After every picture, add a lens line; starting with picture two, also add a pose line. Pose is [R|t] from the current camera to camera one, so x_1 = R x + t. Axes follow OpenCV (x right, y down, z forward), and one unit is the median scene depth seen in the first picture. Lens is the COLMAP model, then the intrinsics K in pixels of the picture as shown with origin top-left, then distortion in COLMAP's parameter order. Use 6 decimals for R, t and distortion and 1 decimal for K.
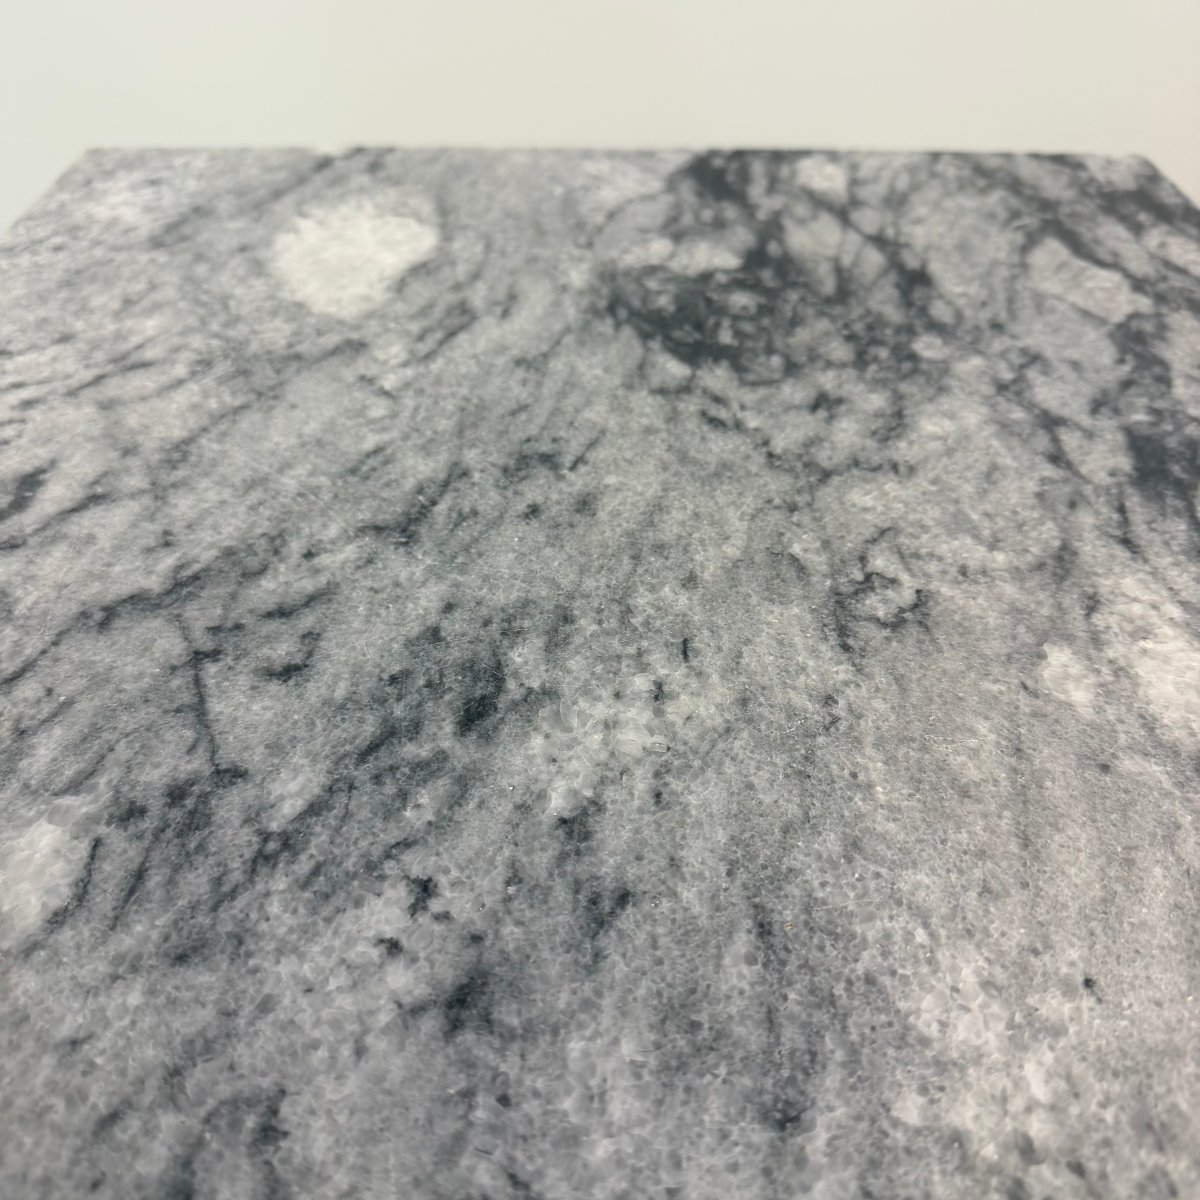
lens RADIAL K [[1159.2, 0, 603.2], [0, 1159.2, 603.8], [0, 0, 1]] dist [0.161593, -0.461540]
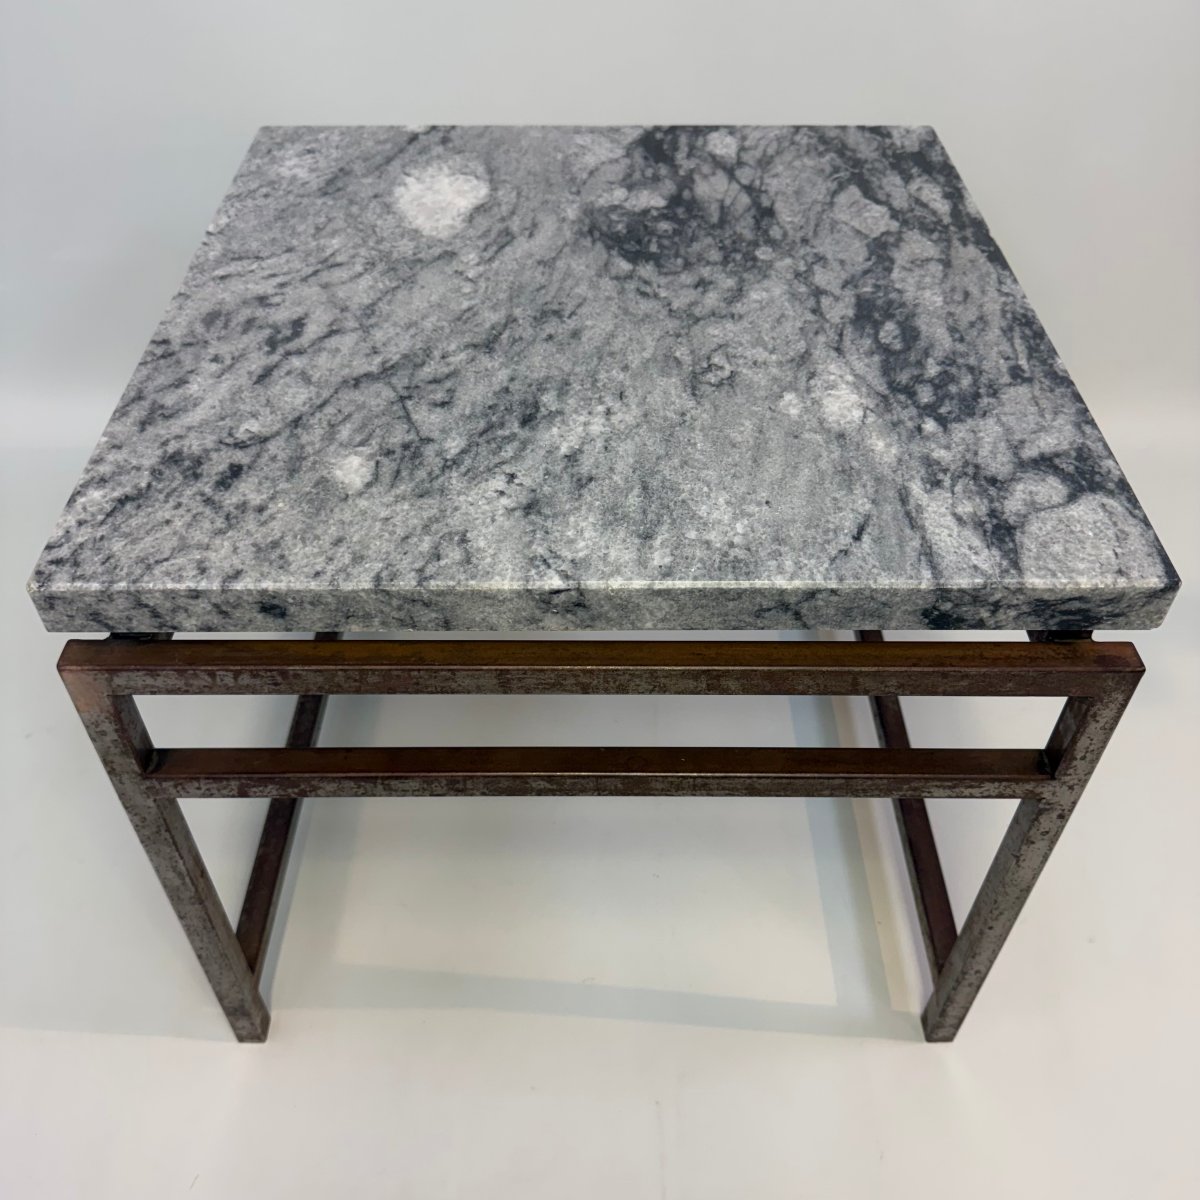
lens RADIAL K [[1126.5, 0, 596.1], [0, 1126.5, 606.5], [0, 0, 1]] dist [0.199763, -0.515774]
pose [[0.999980, -0.004688, -0.004163, 0.026682], [0.005005, 0.996807, 0.079686, 0.233404], [0.003776, -0.079705, 0.996811, -1.028126]]
